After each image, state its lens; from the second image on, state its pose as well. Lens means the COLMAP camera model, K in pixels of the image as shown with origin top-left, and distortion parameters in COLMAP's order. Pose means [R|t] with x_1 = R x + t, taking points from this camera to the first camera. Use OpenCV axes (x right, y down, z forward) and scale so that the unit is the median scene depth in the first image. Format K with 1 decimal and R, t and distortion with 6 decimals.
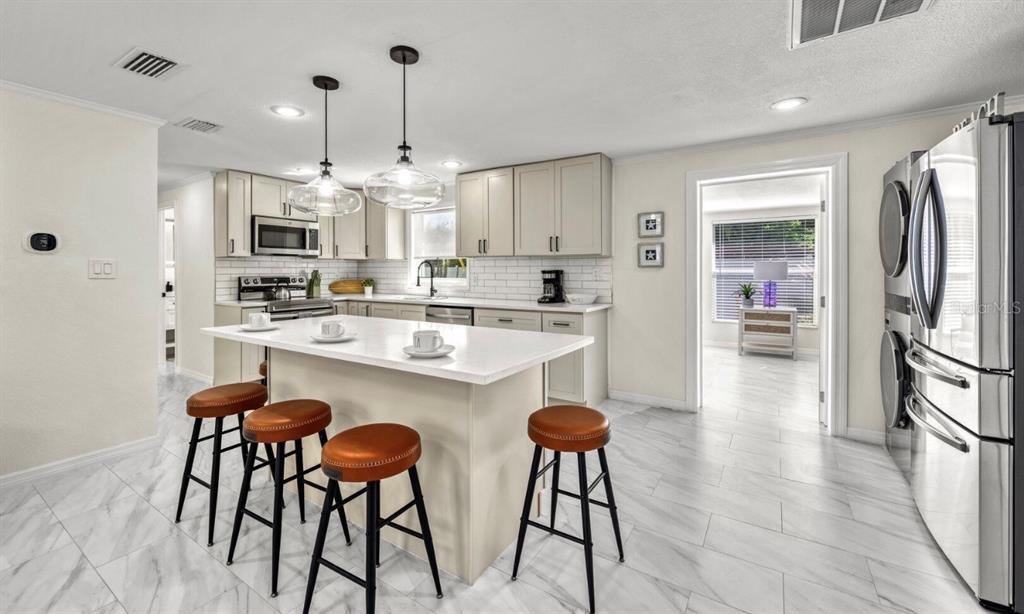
lens RADIAL K [[412.1, 0, 507.9], [0, 412.1, 270.2], [0, 0, 1]] dist [-0.003044, -0.000172]
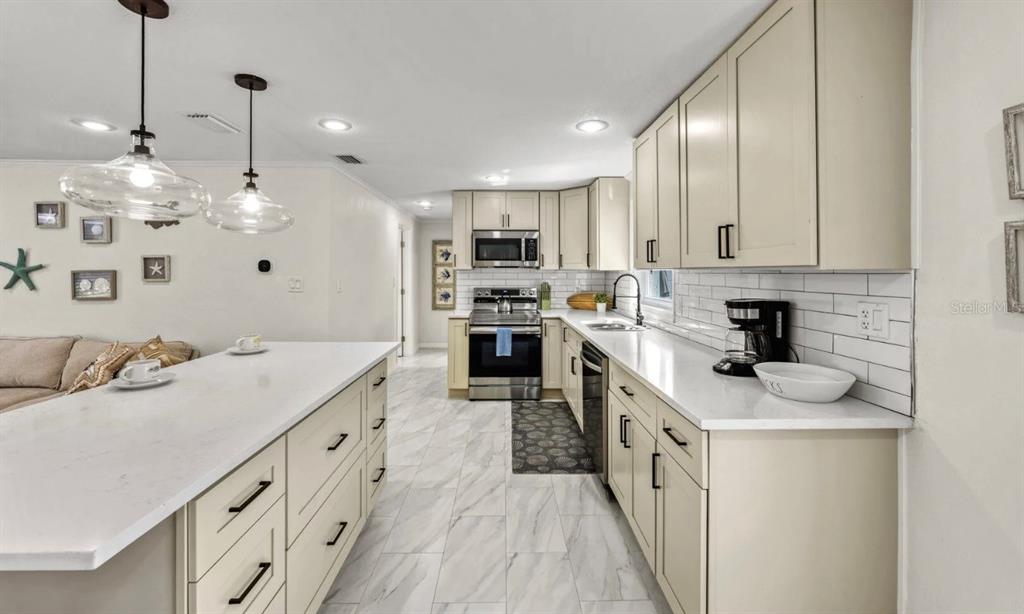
lens RADIAL K [[412.1, 0, 506.1], [0, 412.1, 275.3], [0, 0, 1]] dist [-0.003044, -0.000172]
pose [[0.547343, 0.008497, -0.836865, 0.301643], [-0.002818, 0.999961, 0.008310, -0.026912], [0.836904, -0.002190, 0.547346, 0.495789]]
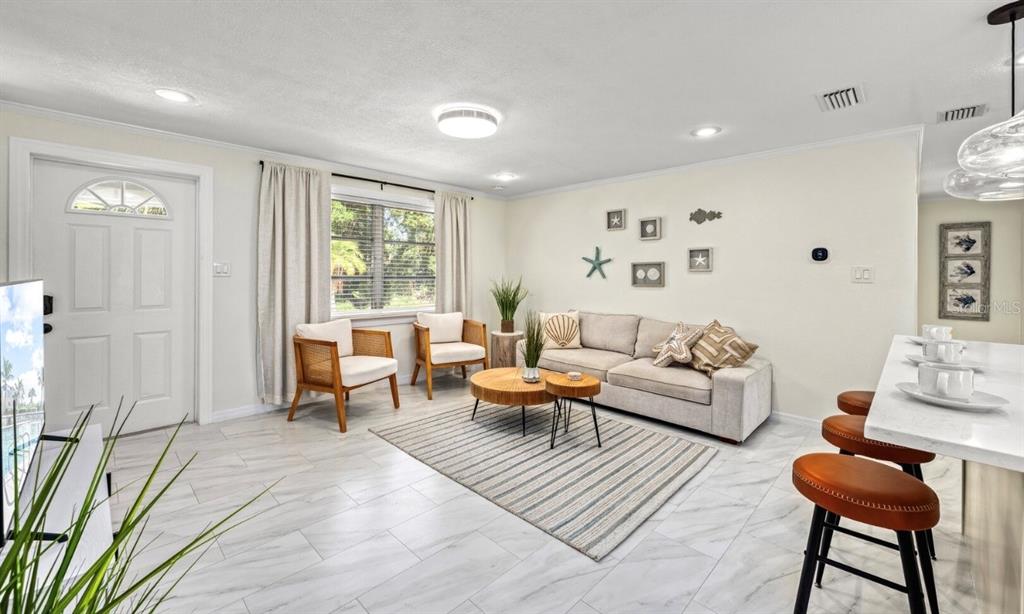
lens RADIAL K [[412.1, 0, 515.9], [0, 412.1, 271.0], [0, 0, 1]] dist [-0.003044, -0.000172]
pose [[-0.206512, -0.005462, -0.978429, 0.215400], [-0.005427, 0.999975, -0.004437, -0.001334], [0.978429, 0.004394, -0.206537, 0.162003]]
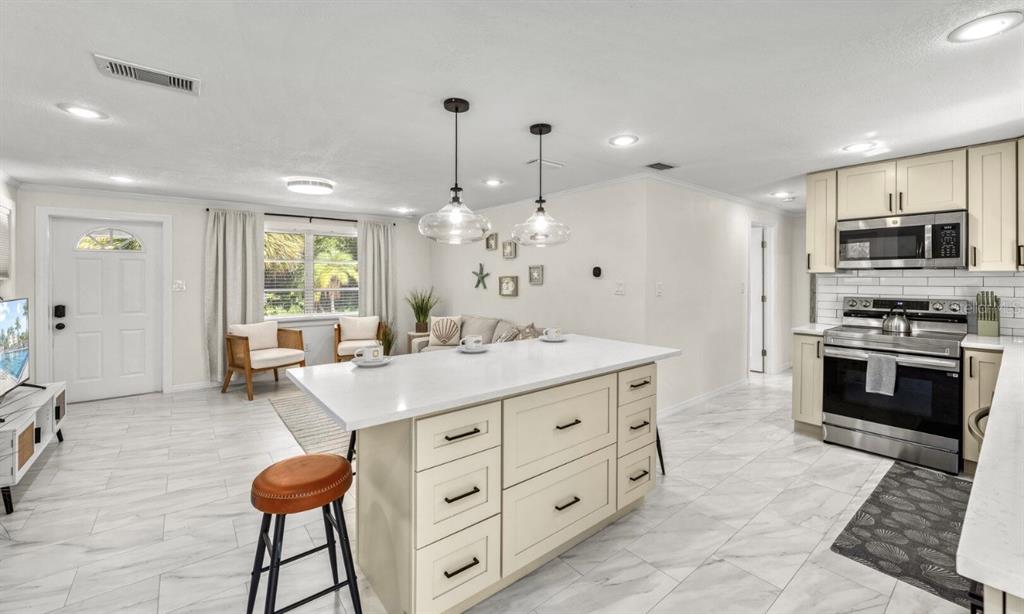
lens RADIAL K [[412.1, 0, 512.1], [0, 412.1, 280.7], [0, 0, 1]] dist [-0.003044, -0.000172]
pose [[-0.319644, 0.011088, -0.947473, 0.332037], [0.003700, 0.999939, 0.010454, -0.027396], [0.947530, -0.000164, -0.319665, 0.656288]]
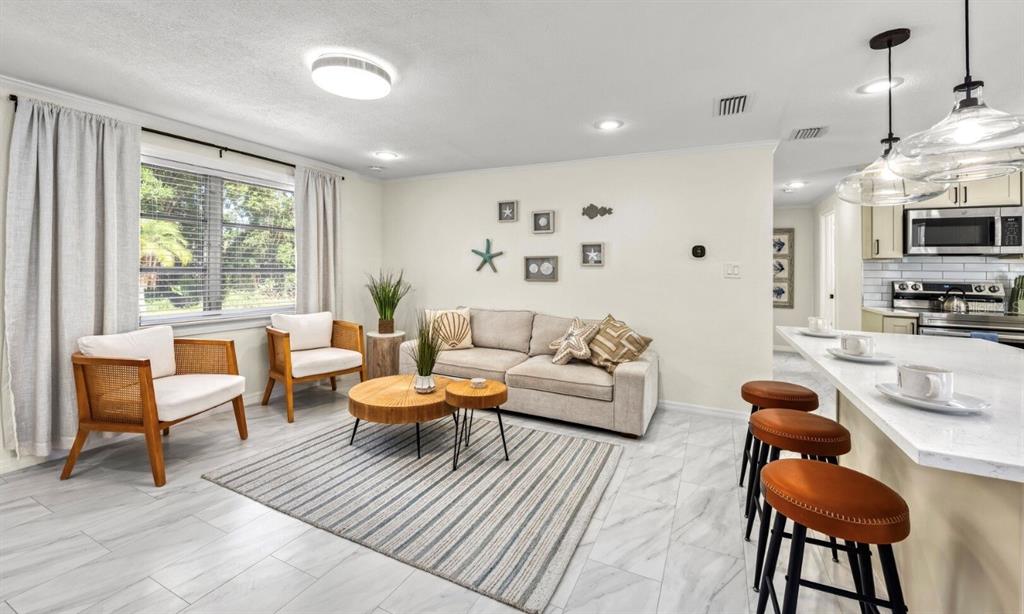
lens RADIAL K [[412.1, 0, 514.5], [0, 412.1, 266.9], [0, 0, 1]] dist [-0.003044, -0.000172]
pose [[0.111642, 0.001017, -0.993748, 0.134501], [-0.014875, 0.999889, -0.000648, -0.001575], [0.993637, 0.014854, 0.111645, 0.100366]]
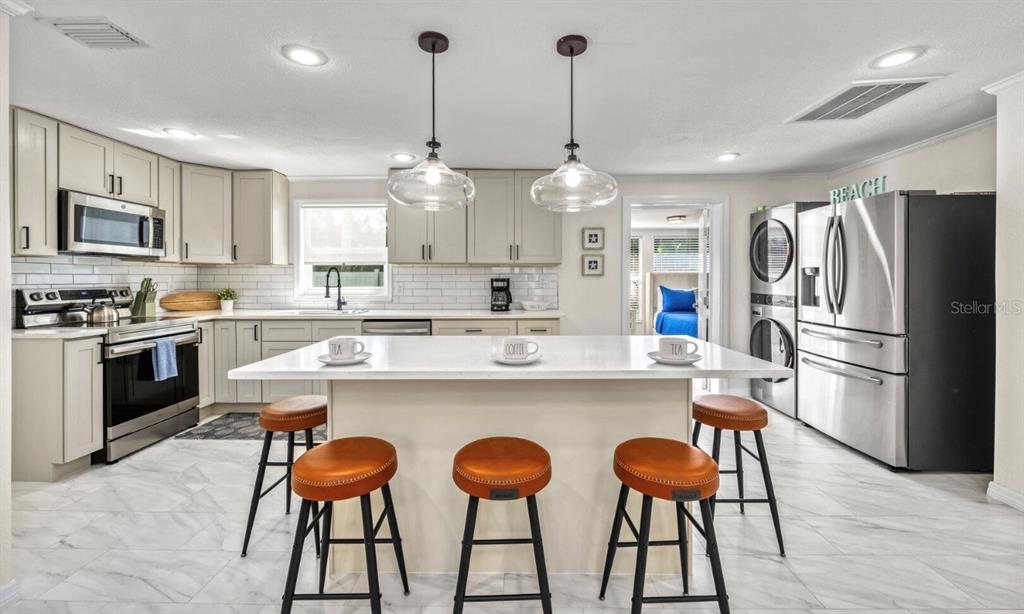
lens RADIAL K [[412.1, 0, 509.9], [0, 412.1, 279.9], [0, 0, 1]] dist [-0.003044, -0.000172]
pose [[0.849803, -0.001892, 0.527097, -0.371793], [0.000371, 0.999995, 0.002990, 0.001016], [-0.527100, -0.002346, 0.849800, 0.123699]]
